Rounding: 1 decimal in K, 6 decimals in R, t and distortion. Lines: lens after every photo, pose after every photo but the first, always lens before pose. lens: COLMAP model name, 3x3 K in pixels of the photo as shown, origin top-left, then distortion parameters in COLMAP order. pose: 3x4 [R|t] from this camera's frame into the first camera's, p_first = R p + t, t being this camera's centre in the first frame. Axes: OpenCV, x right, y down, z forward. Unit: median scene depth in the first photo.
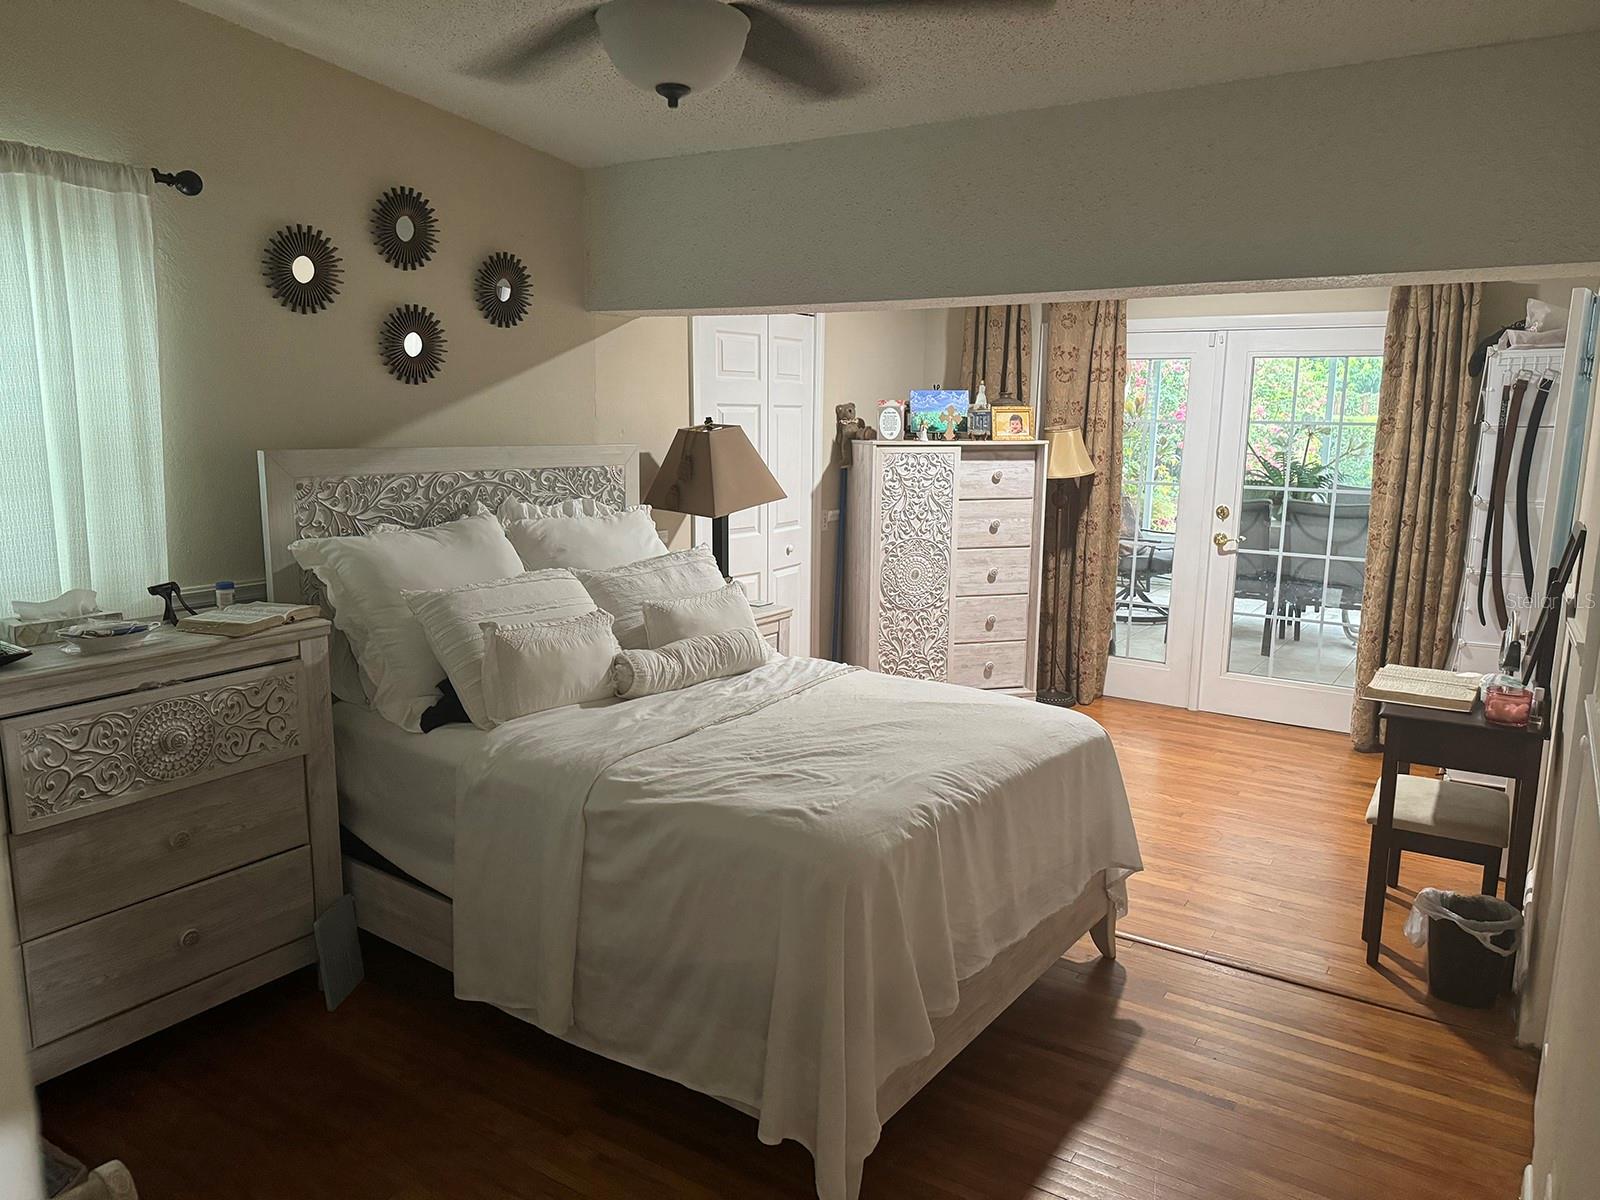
lens RADIAL K [[1112.8, 0, 790.2], [0, 1112.8, 598.7], [0, 0, 1]] dist [0.041293, -0.021544]
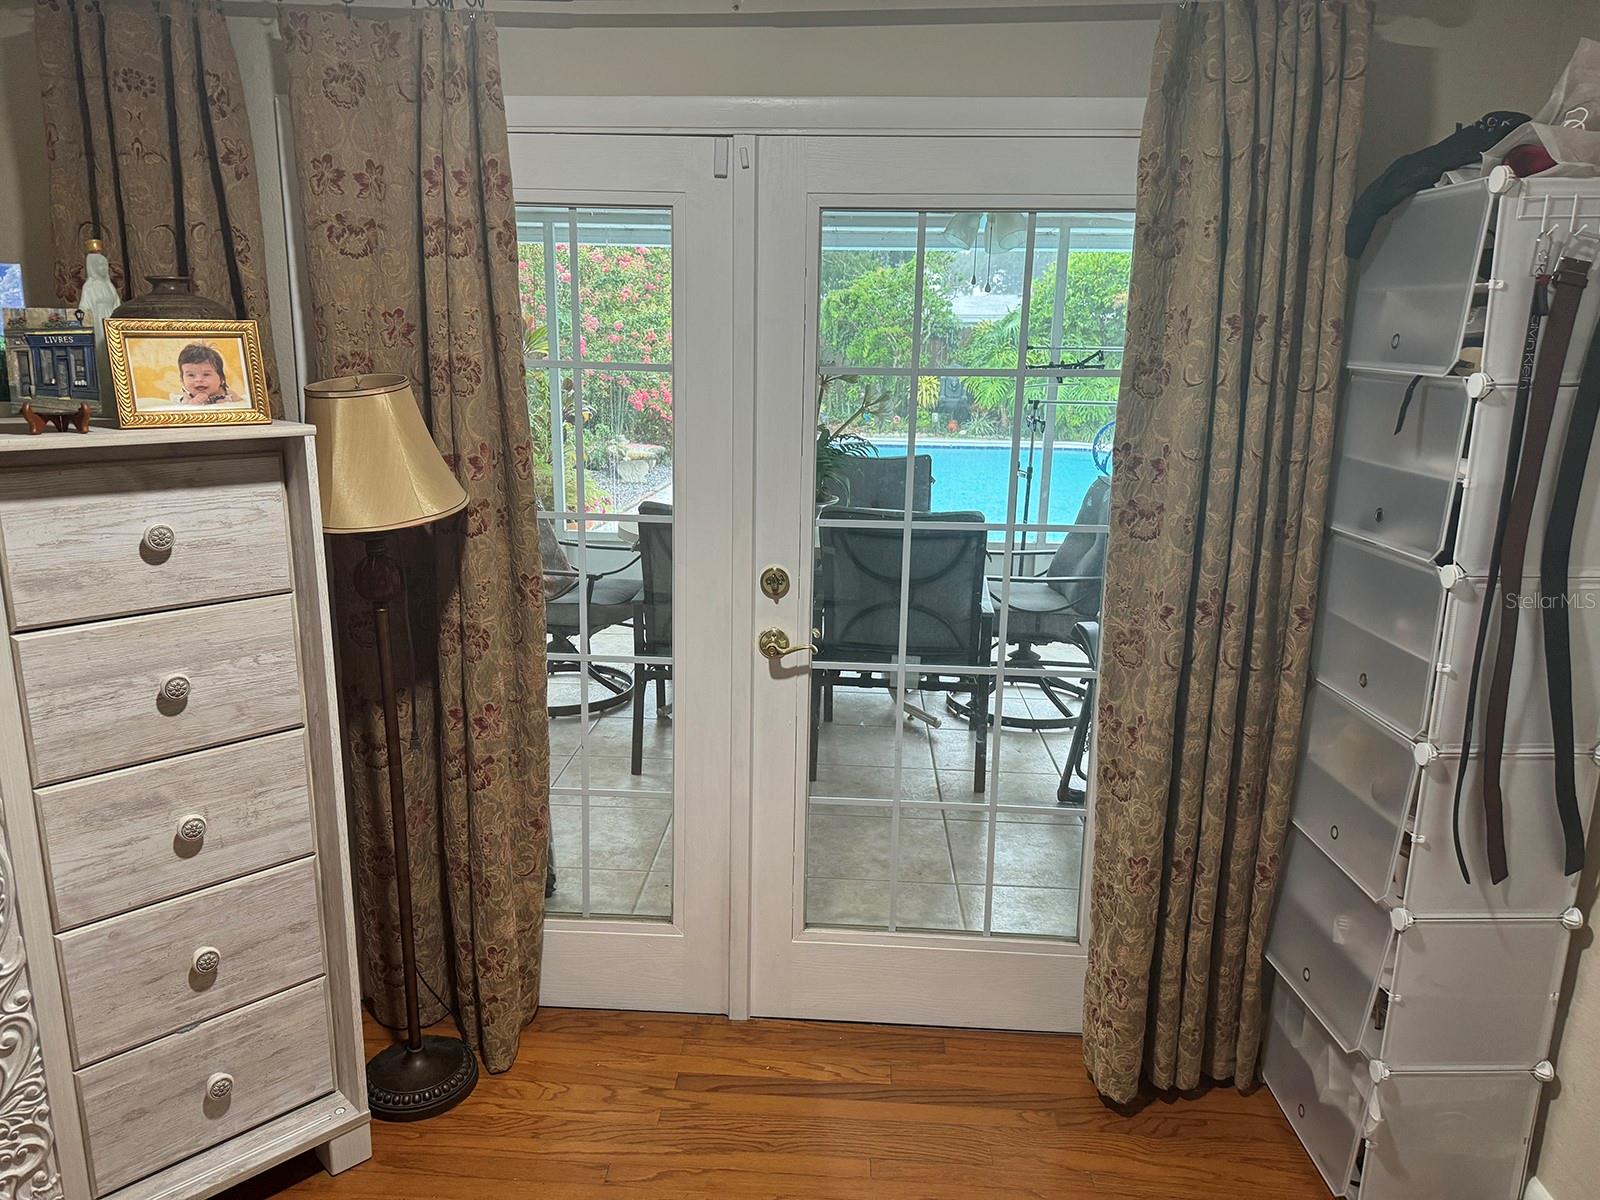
lens RADIAL K [[1112.8, 0, 797.2], [0, 1112.8, 610.5], [0, 0, 1]] dist [0.041293, -0.021544]
pose [[0.851402, -0.119659, 0.510682, 0.172078], [0.082840, 0.992087, 0.094350, -0.103898], [-0.517931, -0.038025, 0.854577, 0.622036]]
